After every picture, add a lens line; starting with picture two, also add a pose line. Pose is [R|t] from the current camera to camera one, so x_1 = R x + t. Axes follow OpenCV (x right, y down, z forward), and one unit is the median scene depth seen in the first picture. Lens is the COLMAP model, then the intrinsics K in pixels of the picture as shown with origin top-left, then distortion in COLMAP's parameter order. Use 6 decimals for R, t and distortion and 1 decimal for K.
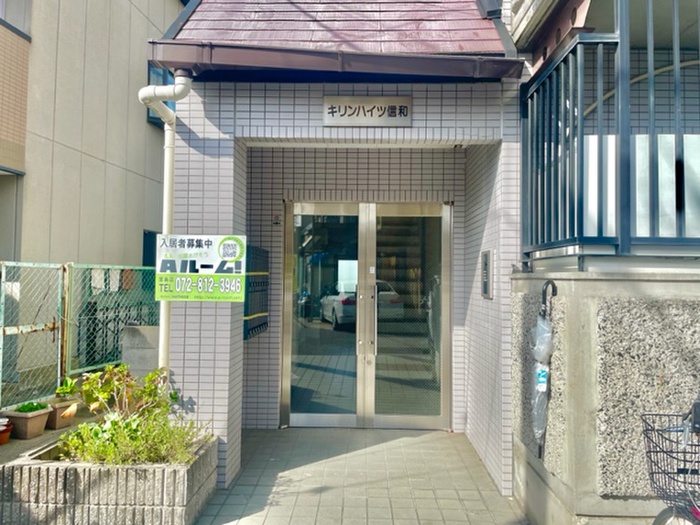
lens RADIAL K [[530.7, 0, 351.7], [0, 530.7, 259.1], [0, 0, 1]] dist [0.043141, -0.012673]
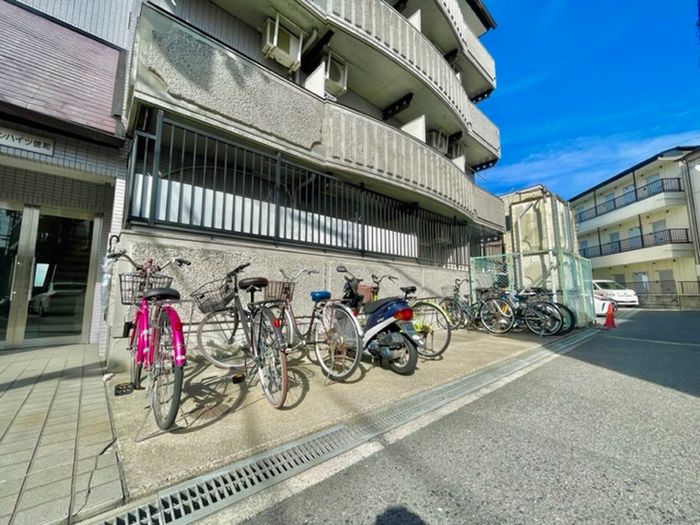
lens RADIAL K [[280.0, 0, 355.3], [0, 280.0, 258.5], [0, 0, 1]] dist [0.002210, 0.000347]
pose [[0.723787, 0.074909, 0.685945, 0.240199], [-0.012202, 0.995324, -0.095820, 0.181548], [-0.689916, 0.060984, 0.721317, -0.382119]]
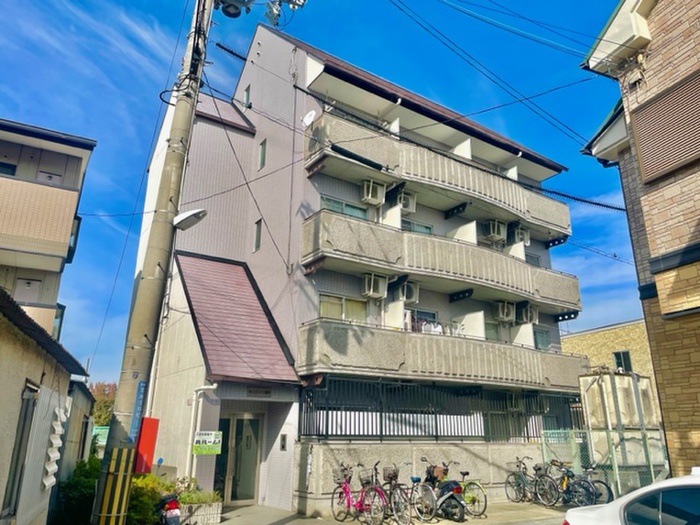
lens RADIAL K [[530.7, 0, 354.5], [0, 530.7, 251.0], [0, 0, 1]] dist [0.043141, -0.012673]
pose [[0.810175, 0.179352, 0.558077, -1.640034], [-0.012597, 0.957151, -0.289317, -0.172814], [-0.586053, 0.227367, 0.777718, -2.352258]]
